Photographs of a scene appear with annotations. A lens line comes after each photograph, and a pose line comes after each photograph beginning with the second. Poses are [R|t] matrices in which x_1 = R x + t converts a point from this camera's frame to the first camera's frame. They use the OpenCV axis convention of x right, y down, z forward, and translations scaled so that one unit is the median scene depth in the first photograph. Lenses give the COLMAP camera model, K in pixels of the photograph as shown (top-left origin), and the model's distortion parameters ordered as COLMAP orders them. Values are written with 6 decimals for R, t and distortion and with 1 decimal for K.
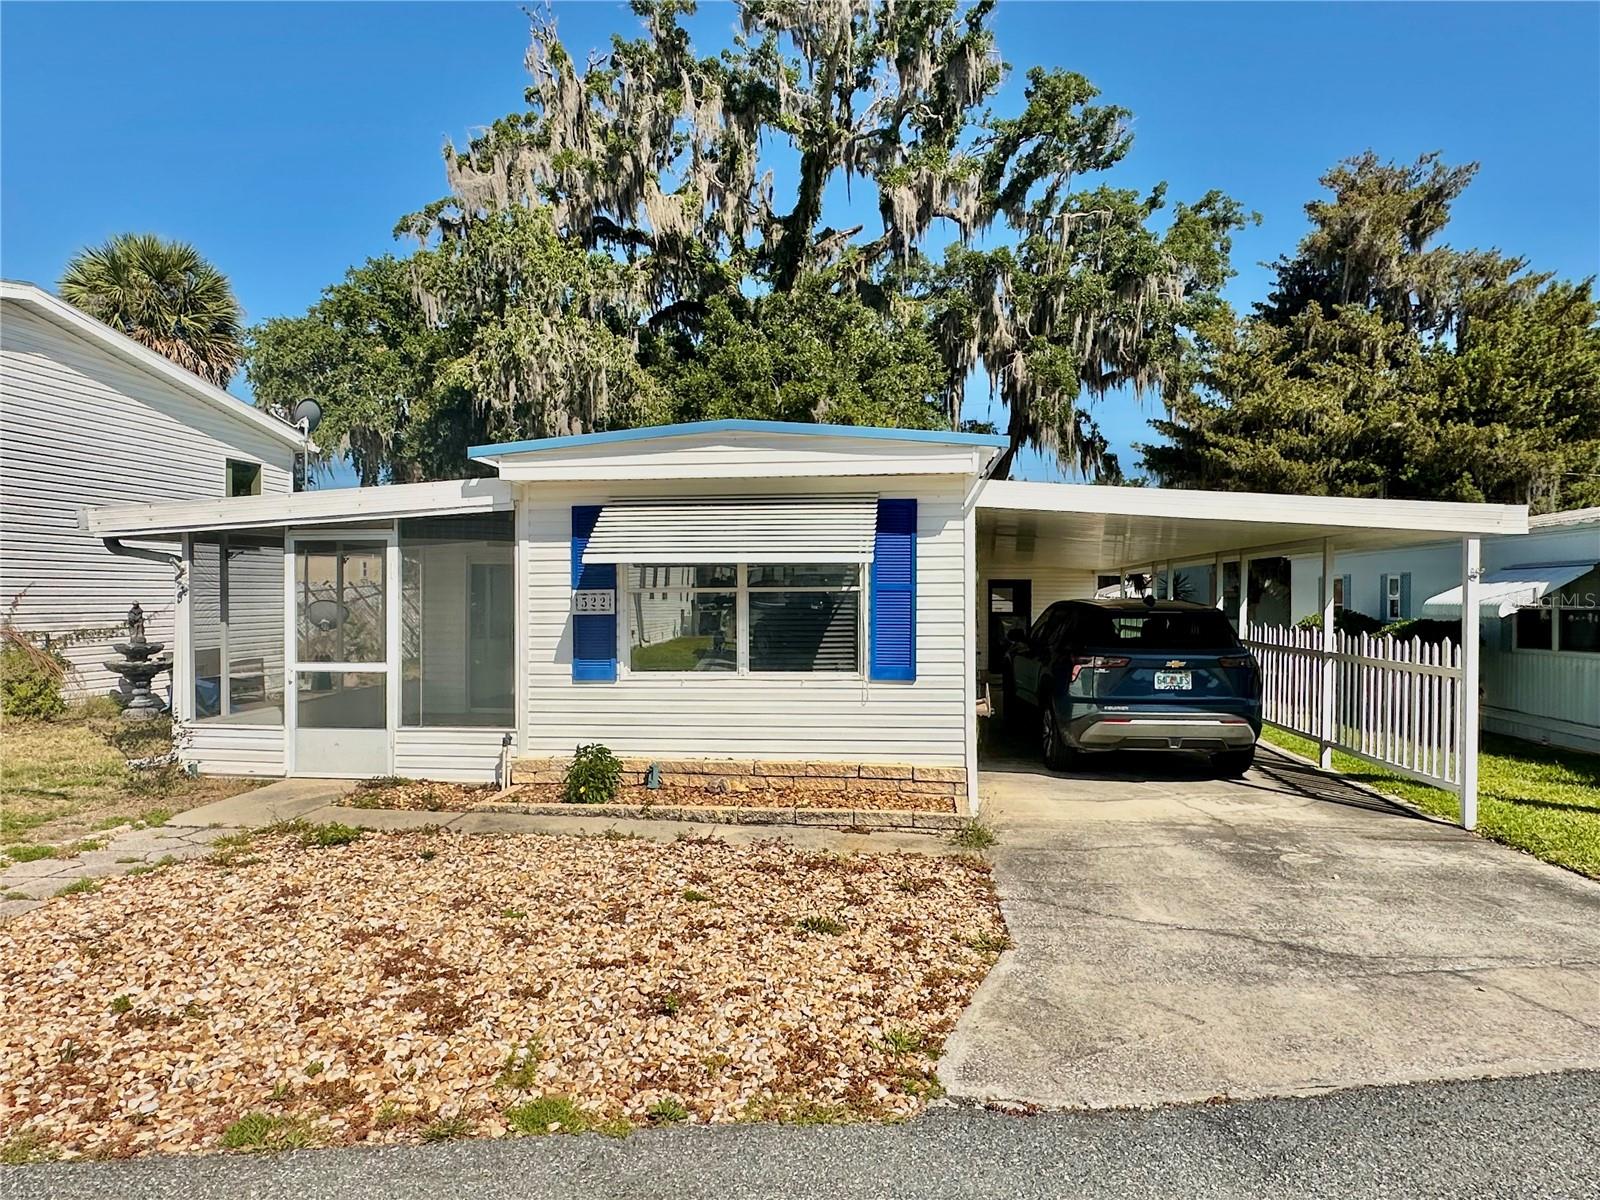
lens RADIAL K [[966.7, 0, 800.0], [0, 966.7, 600.0], [0, 0, 1]] dist [-0.004817, 0.001757]
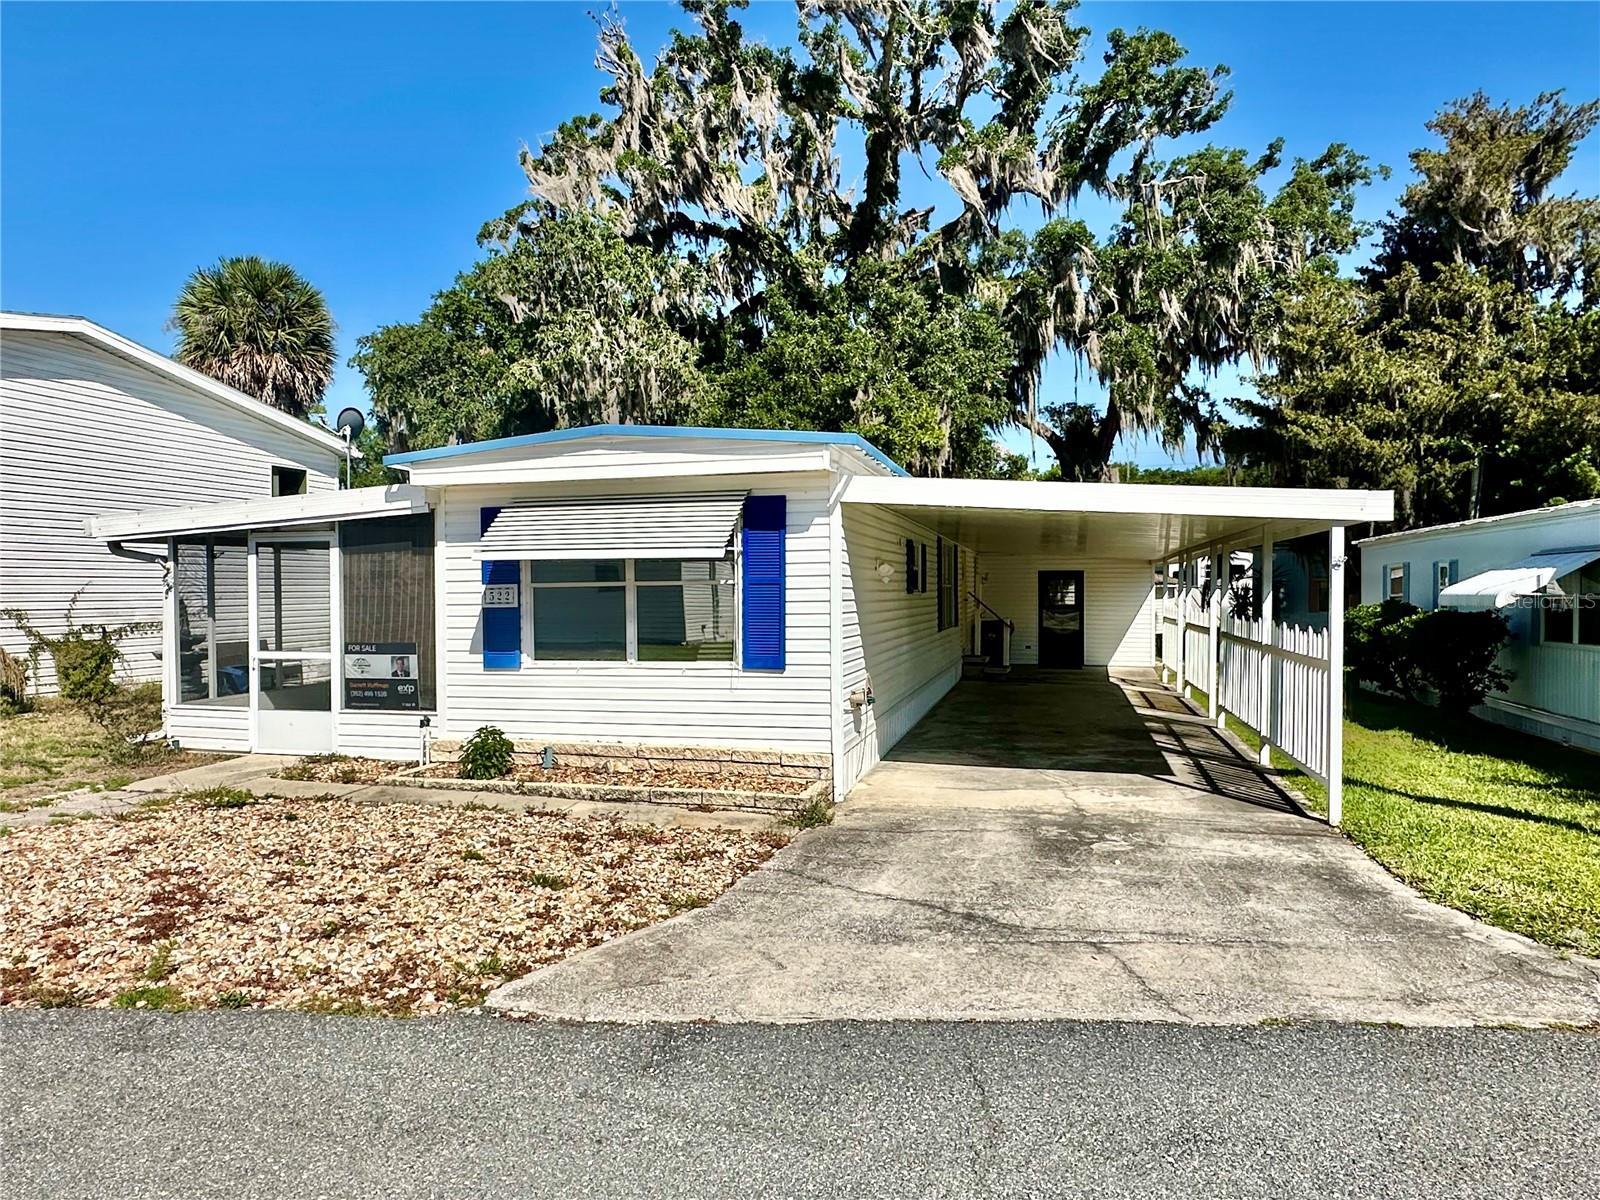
lens RADIAL K [[1001.6, 0, 800.0], [0, 1001.6, 600.0], [0, 0, 1]] dist [-0.005483, 0.003770]
pose [[0.990149, -0.004552, -0.139940, 0.183064], [0.005468, 0.999966, 0.006156, 0.001102], [0.139908, -0.006861, 0.990141, -0.043552]]
